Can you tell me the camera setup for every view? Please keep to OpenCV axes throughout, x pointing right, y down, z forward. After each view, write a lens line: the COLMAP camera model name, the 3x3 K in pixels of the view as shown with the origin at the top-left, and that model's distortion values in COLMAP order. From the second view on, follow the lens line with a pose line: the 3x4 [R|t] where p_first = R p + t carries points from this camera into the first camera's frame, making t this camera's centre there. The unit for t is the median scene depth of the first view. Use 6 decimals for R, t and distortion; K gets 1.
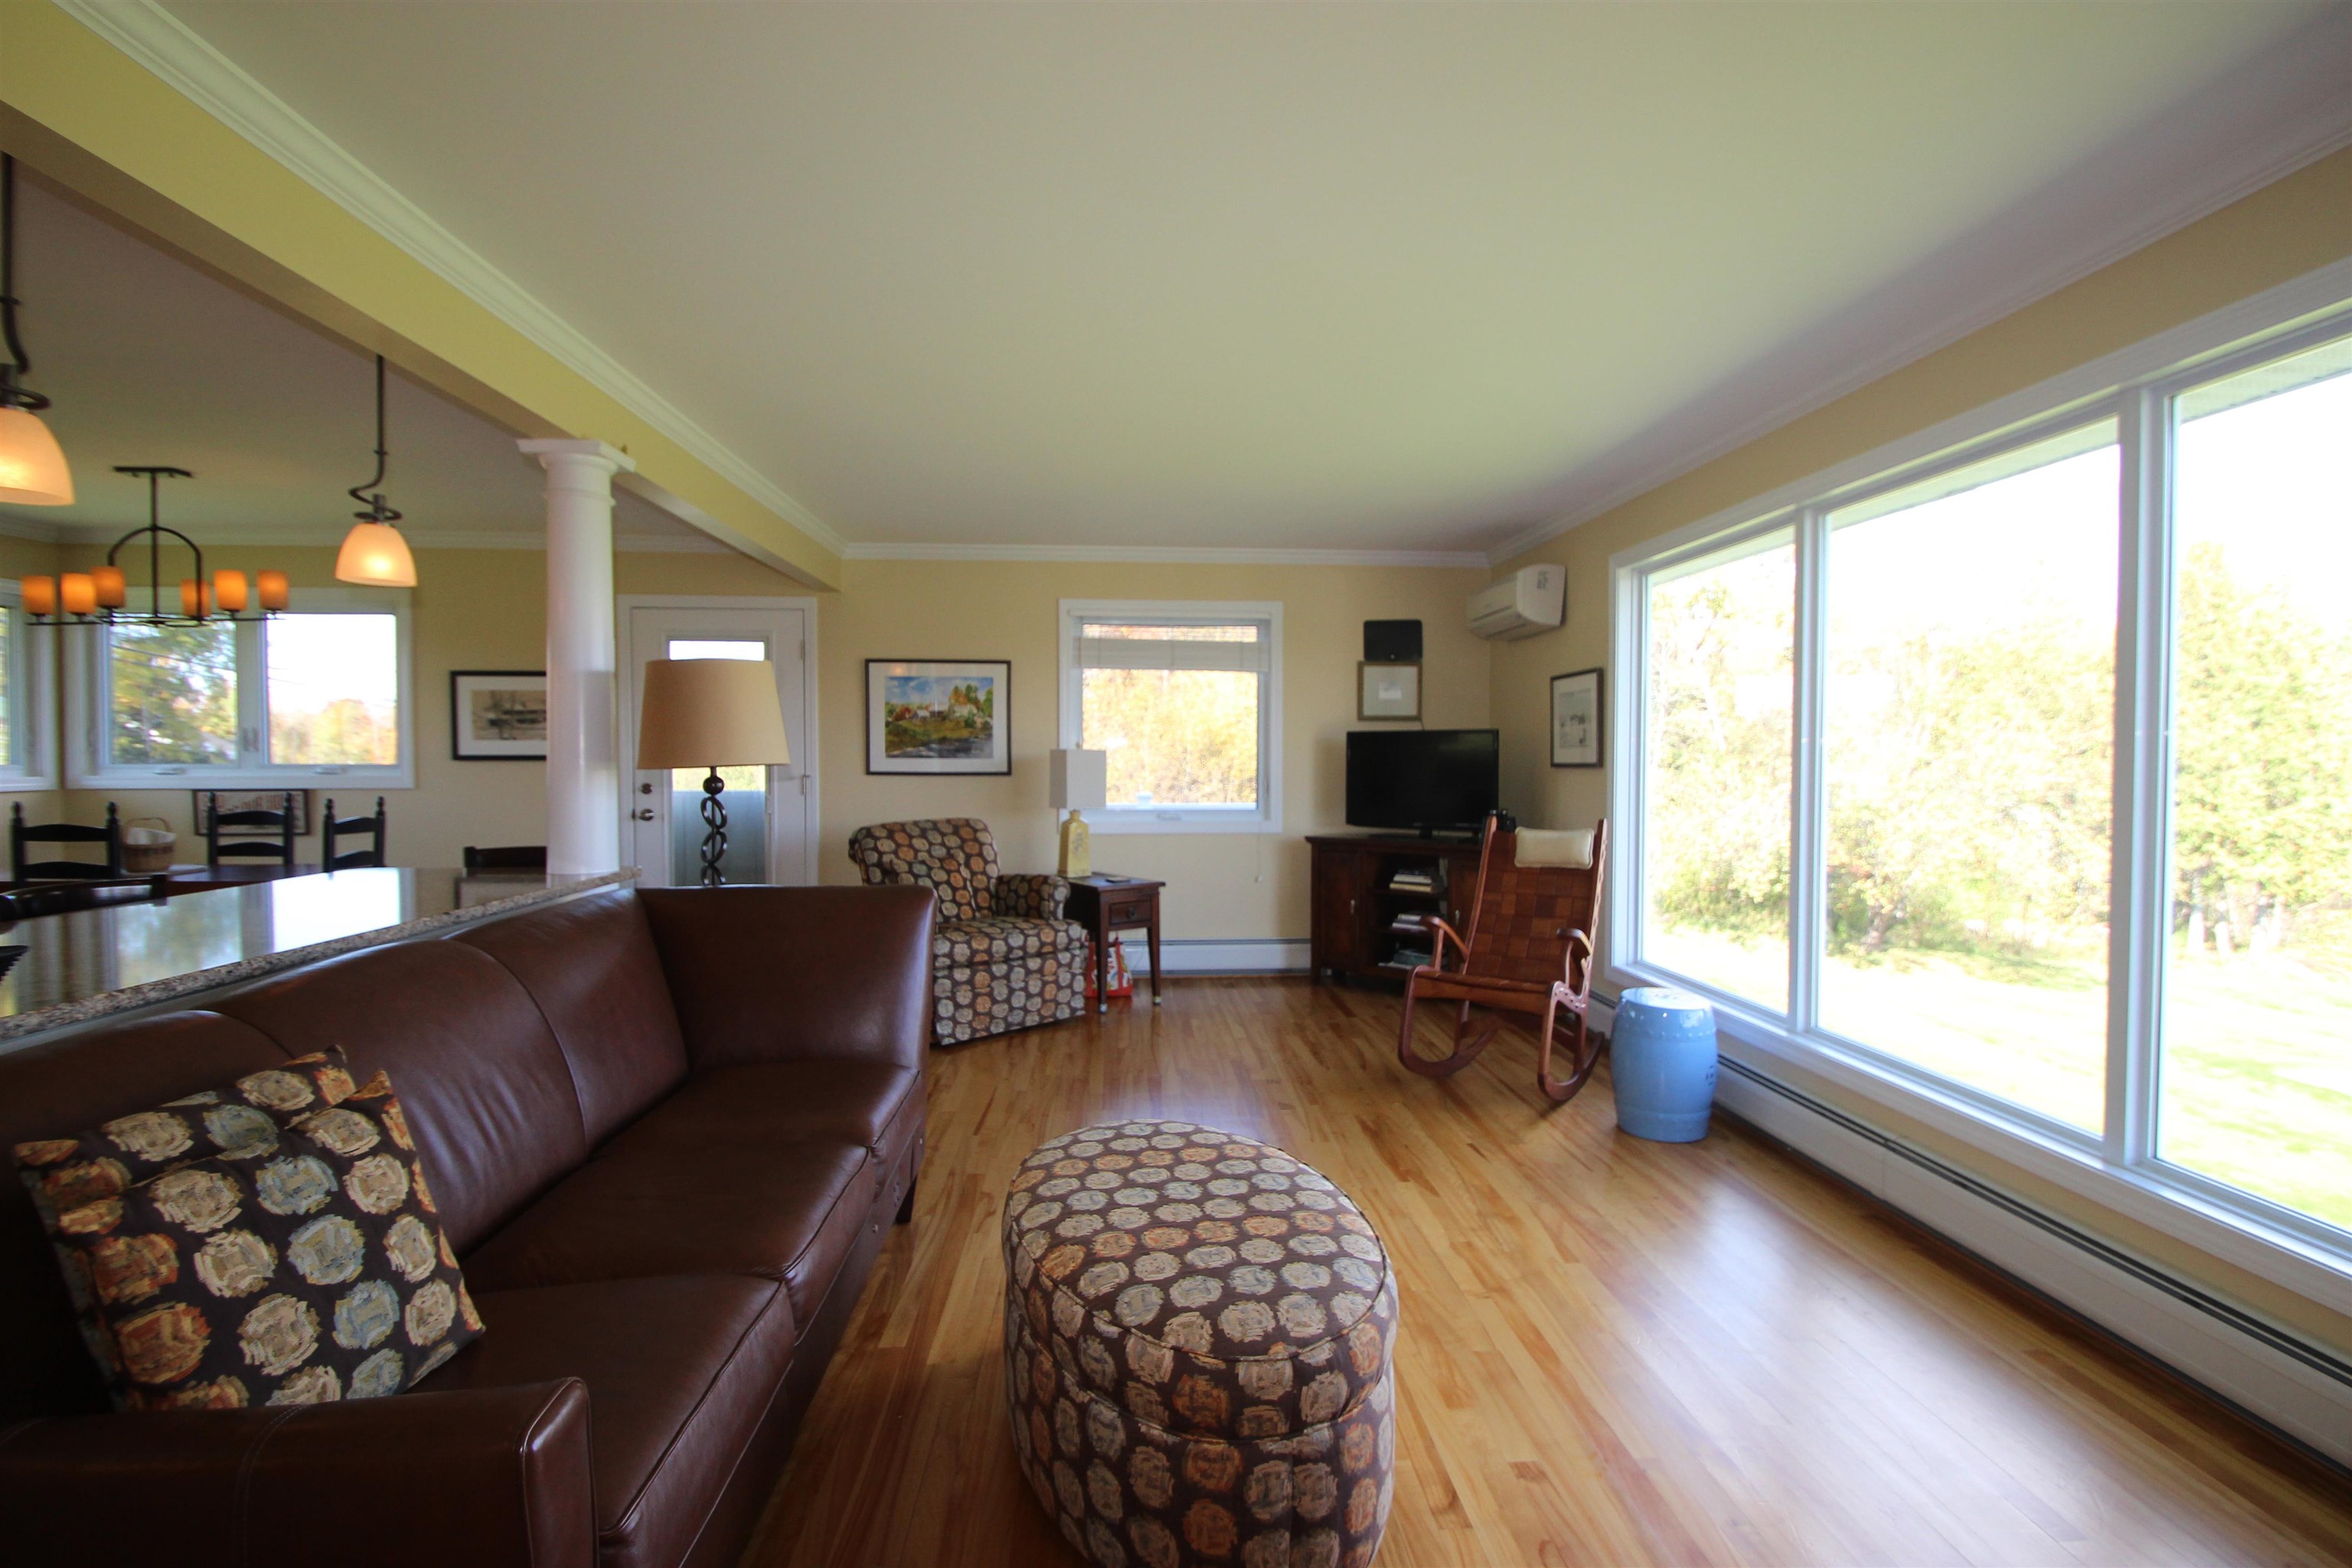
lens RADIAL K [[1092.4, 0, 1203.5], [0, 1092.4, 783.1], [0, 0, 1]] dist [0.016520, -0.019463]
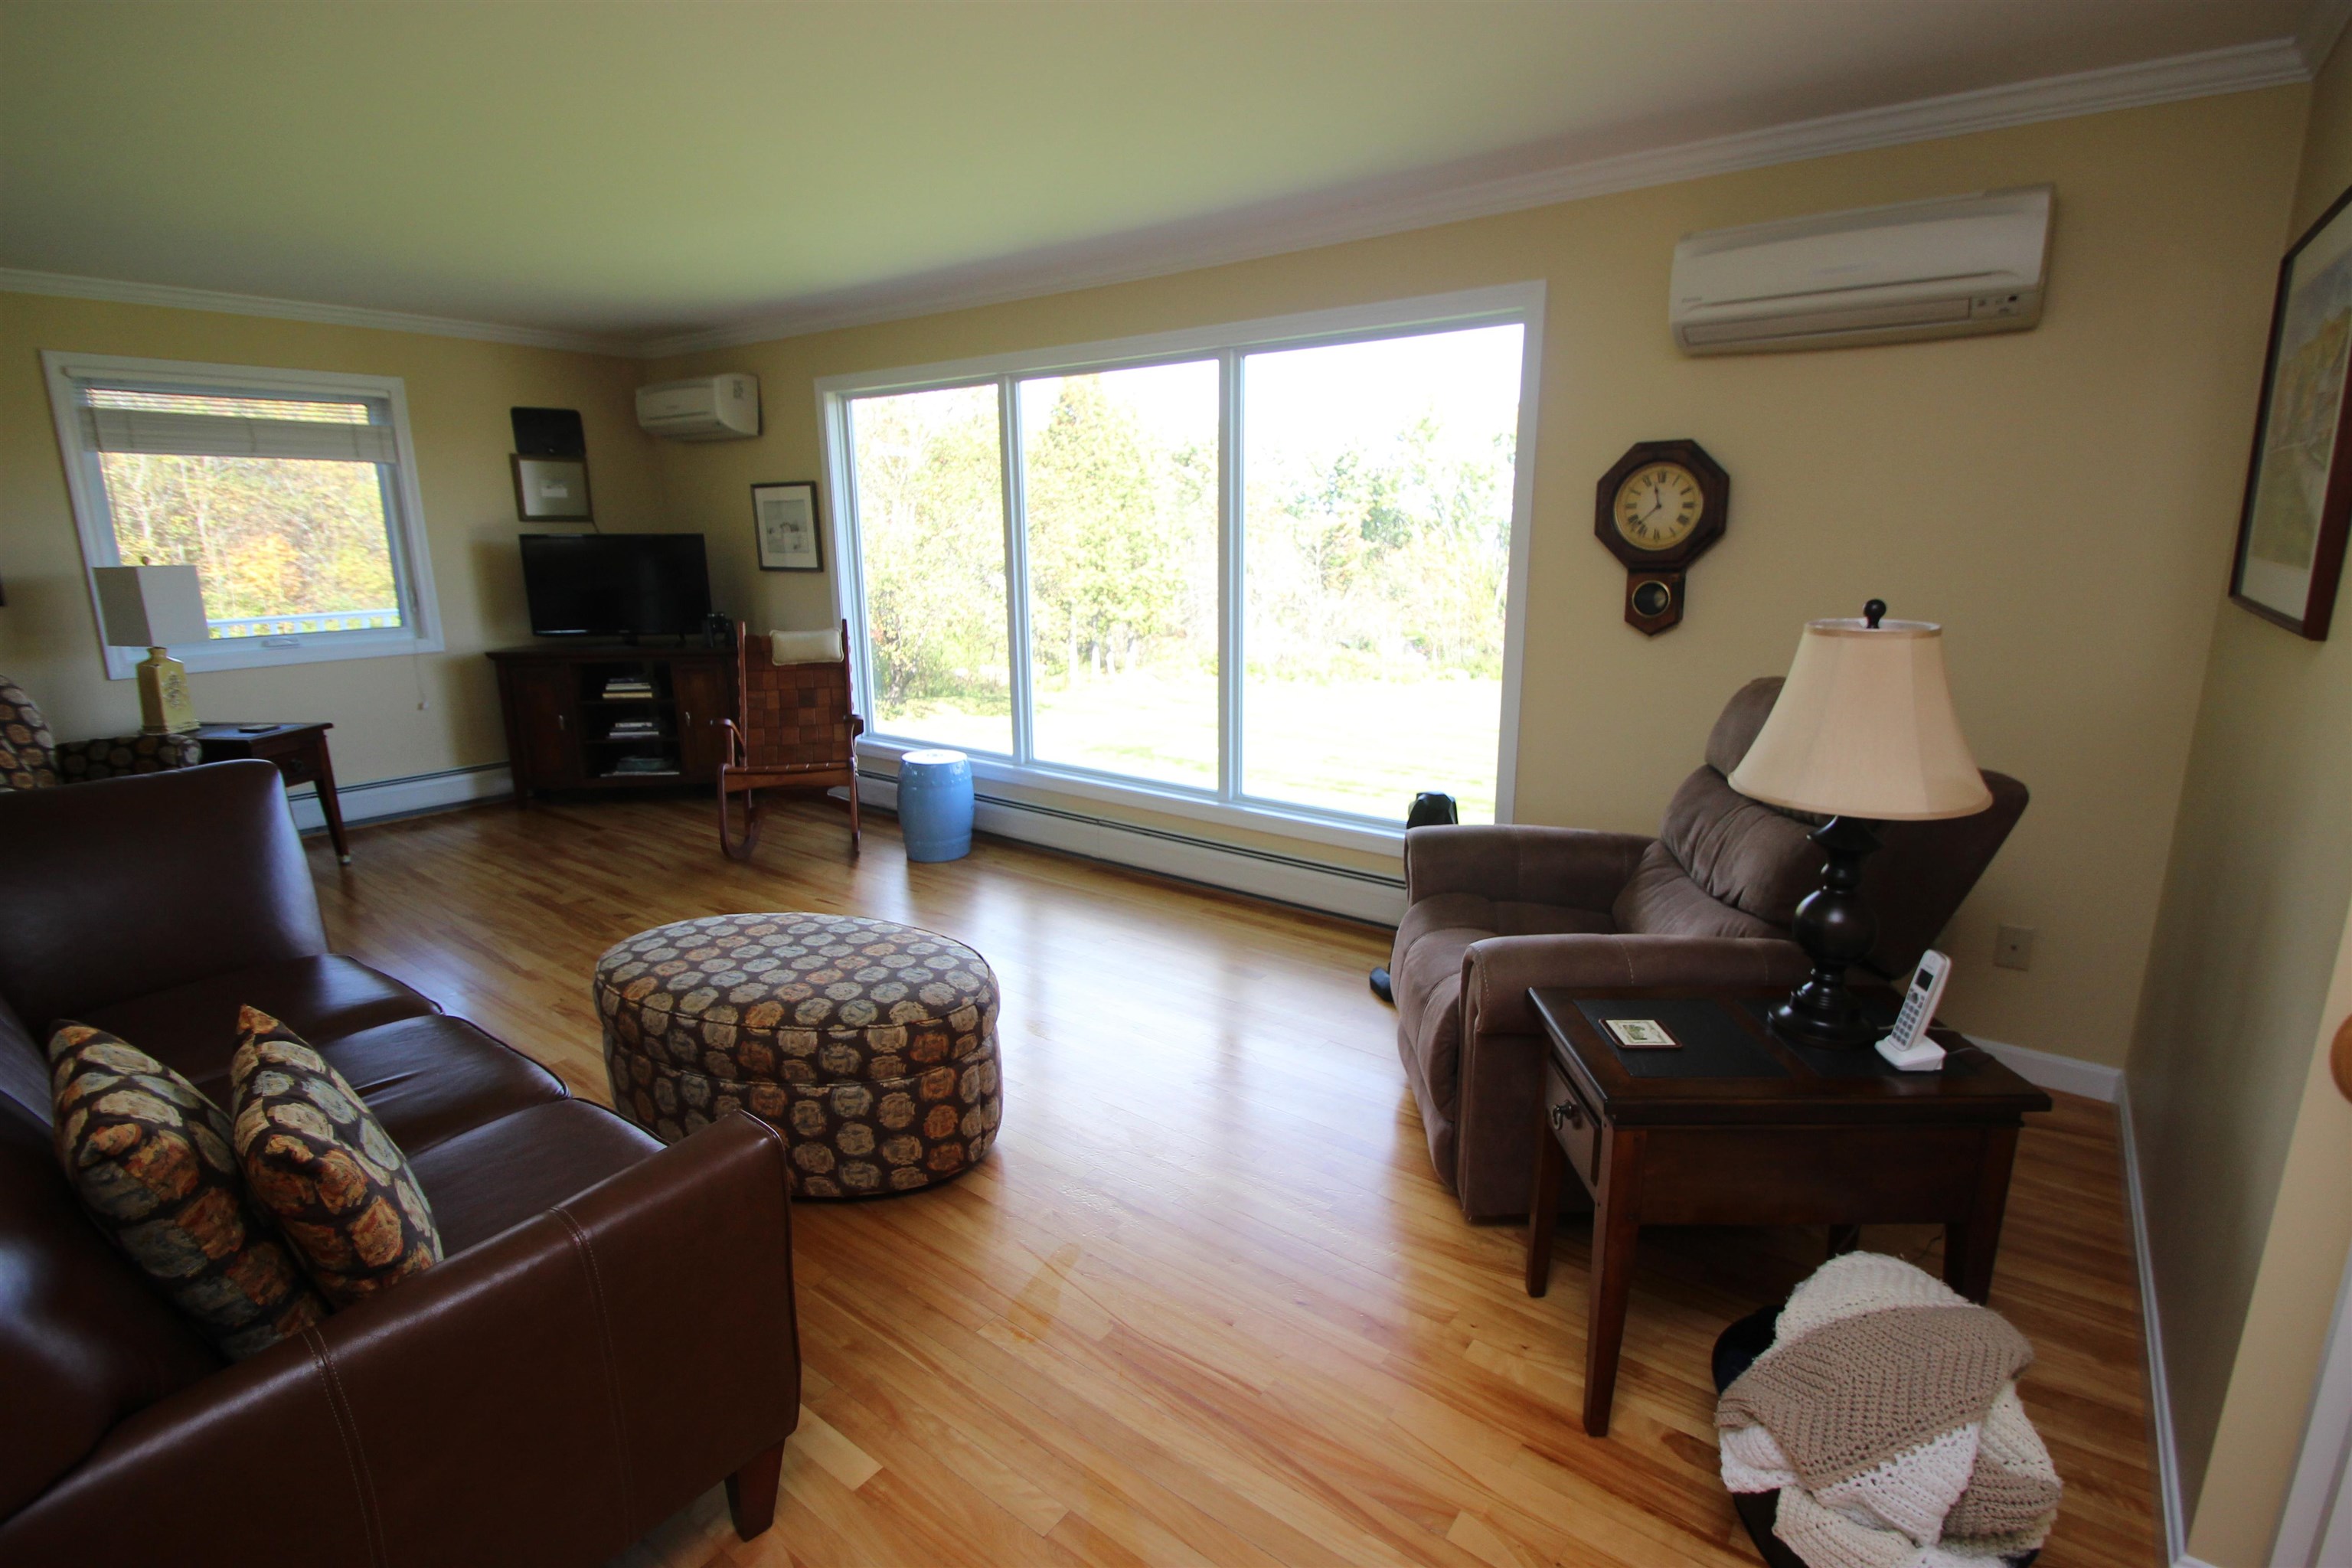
lens RADIAL K [[1092.4, 0, 1203.5], [0, 1092.4, 783.1], [0, 0, 1]] dist [0.016520, -0.019463]
pose [[0.657804, -0.175546, 0.732446, -0.270158], [0.022745, 0.976646, 0.213646, -0.036223], [-0.752846, -0.123878, 0.646435, -0.072983]]
